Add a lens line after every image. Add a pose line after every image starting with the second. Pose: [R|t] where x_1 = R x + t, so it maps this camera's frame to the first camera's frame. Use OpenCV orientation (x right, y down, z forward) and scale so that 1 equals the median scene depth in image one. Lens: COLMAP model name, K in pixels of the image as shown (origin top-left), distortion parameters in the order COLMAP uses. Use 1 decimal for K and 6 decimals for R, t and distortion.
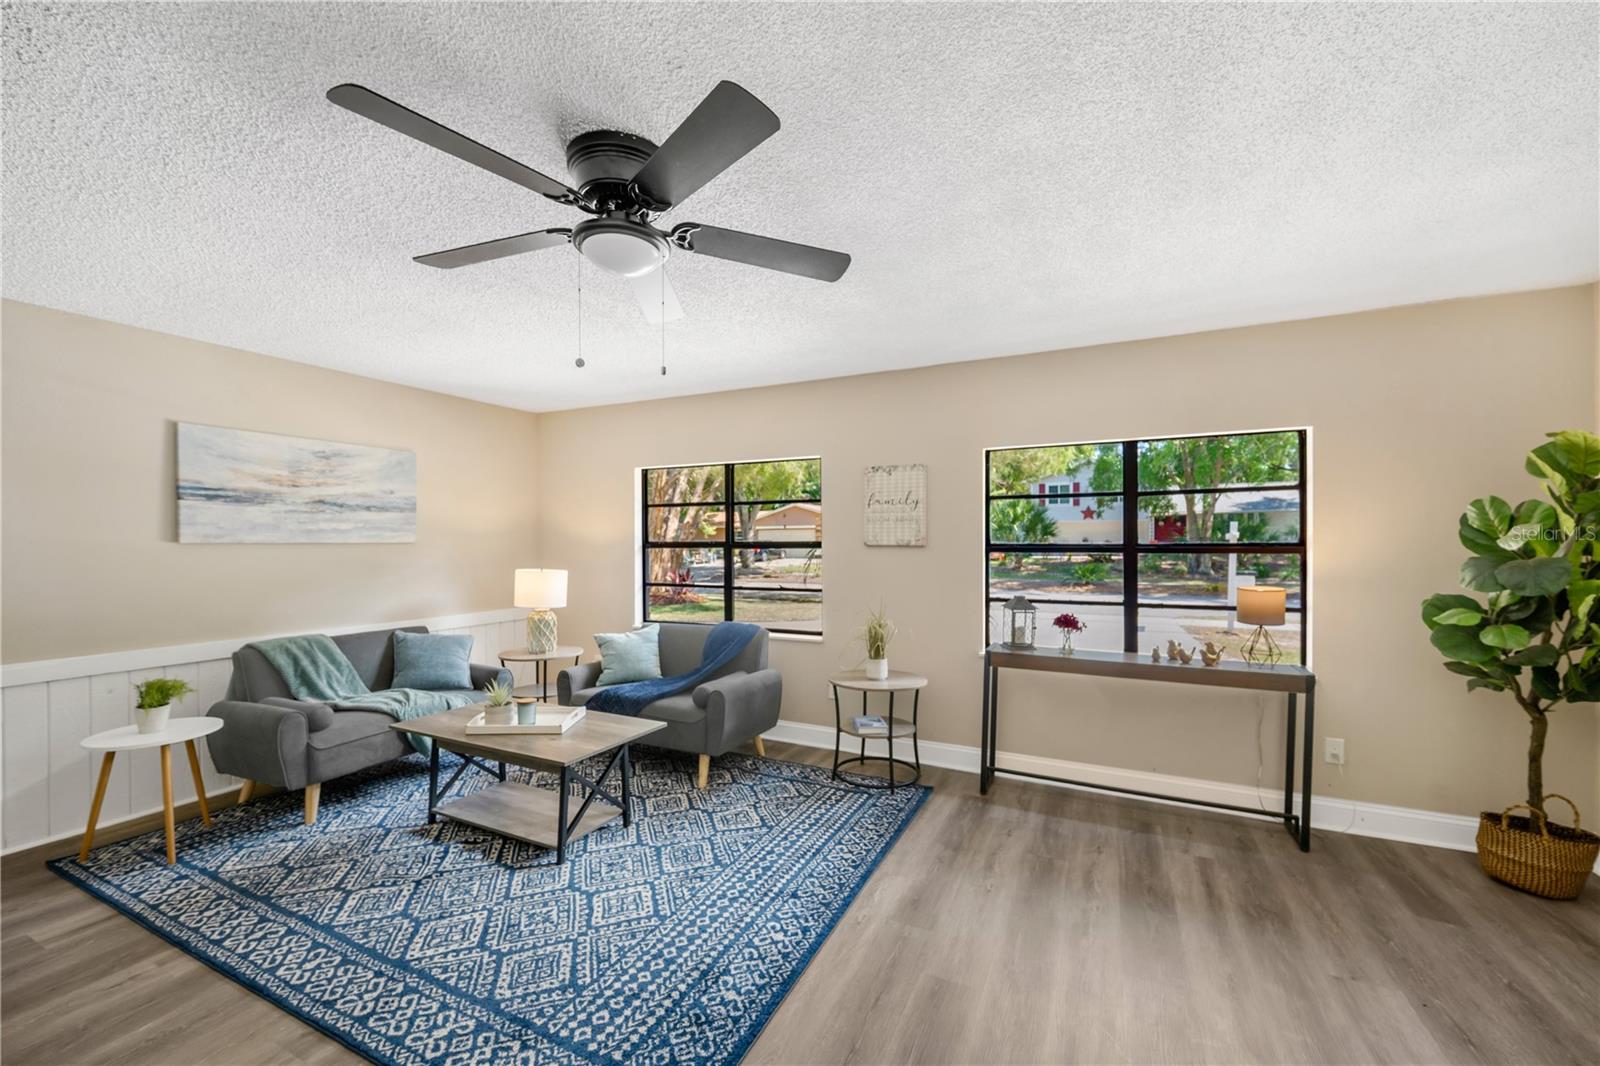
lens RADIAL K [[629.4, 0, 804.2], [0, 629.4, 546.1], [0, 0, 1]] dist [-0.001036, -0.000177]
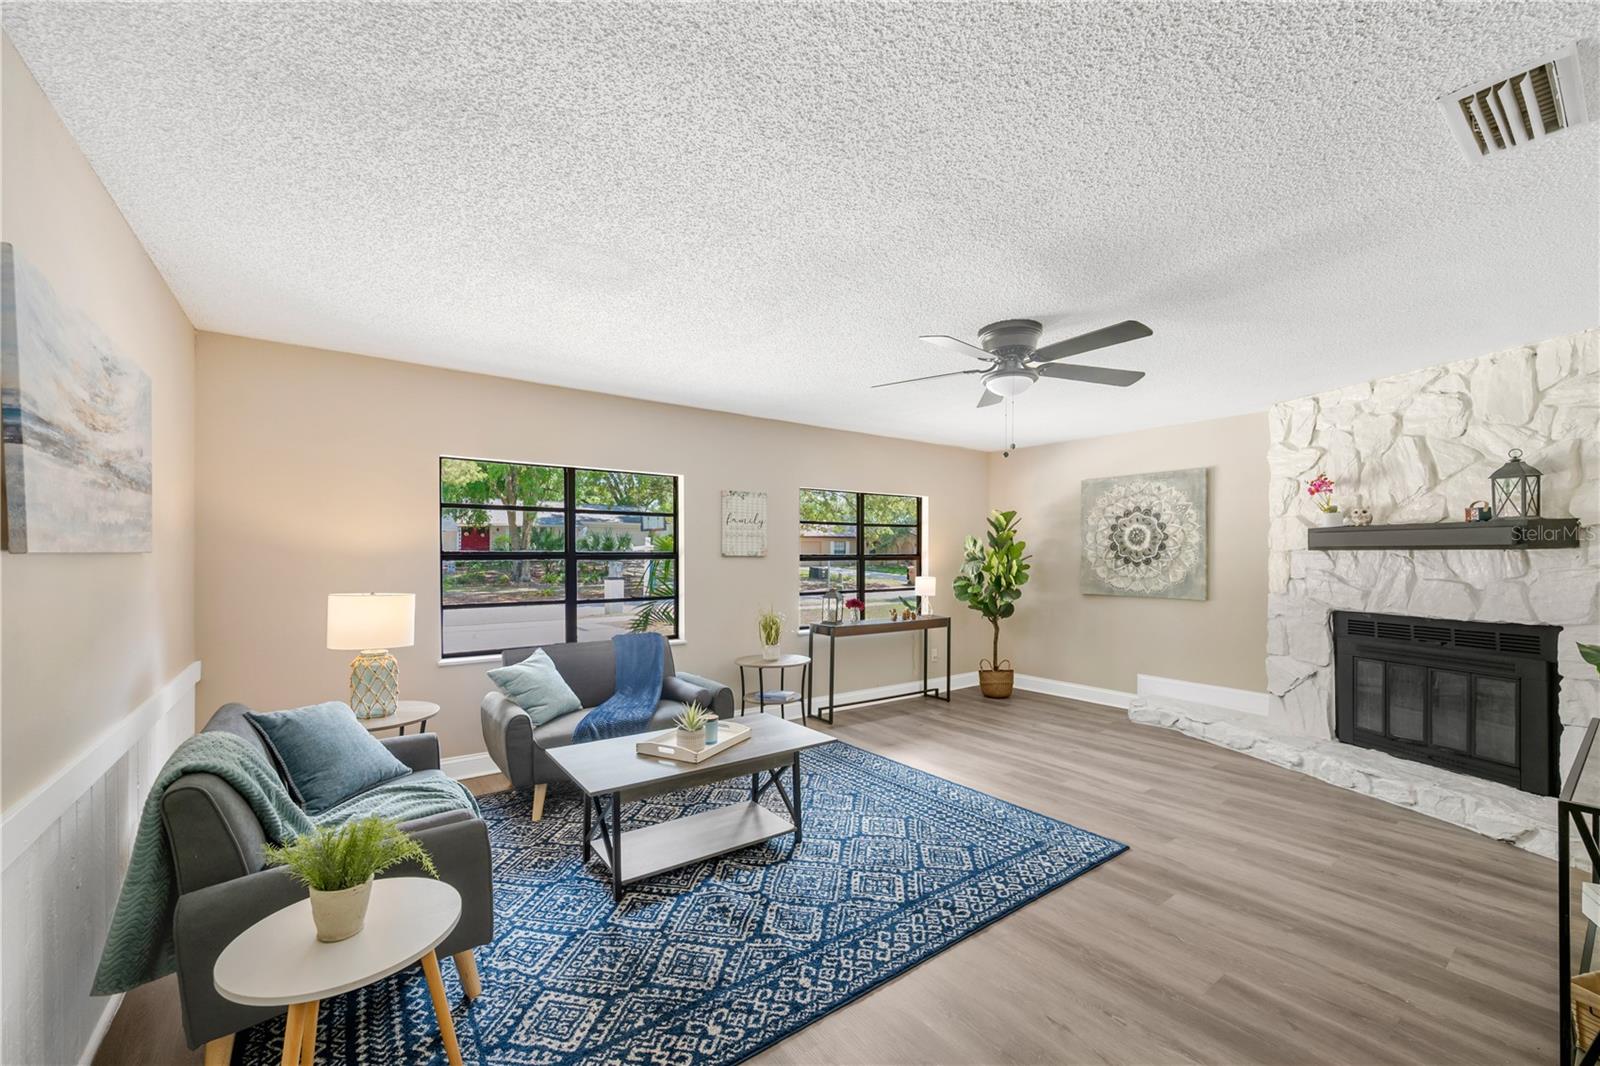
lens RADIAL K [[639.5, 0, 803.3], [0, 639.5, 557.8], [0, 0, 1]] dist [0.000392, 0.000064]
pose [[0.463411, -0.004313, 0.886133, -1.082688], [0.001260, 0.999990, 0.004208, -0.003226], [-0.886143, -0.000833, 0.463412, 0.363241]]
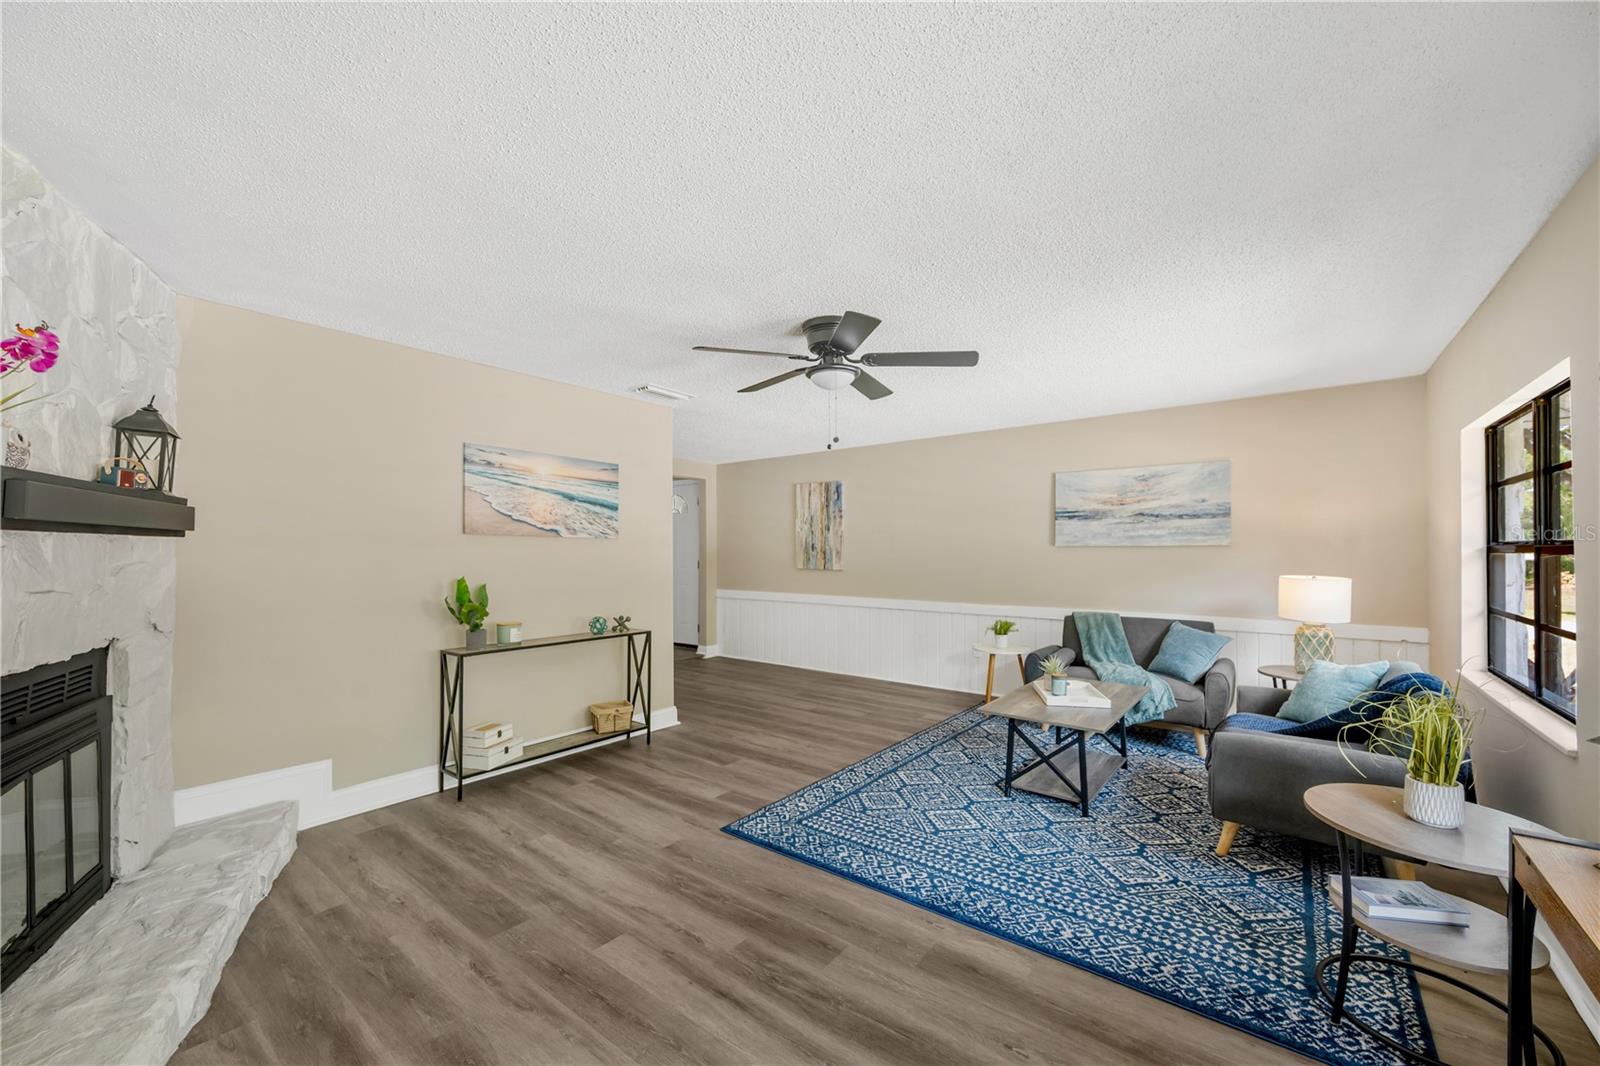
lens RADIAL K [[629.4, 0, 804.2], [0, 629.4, 546.1], [0, 0, 1]] dist [-0.001036, -0.000177]
pose [[-0.205743, -0.001771, -0.978604, 0.740021], [-0.002947, 0.999995, -0.001190, -0.001303], [0.978602, 0.002639, -0.205747, 0.669129]]
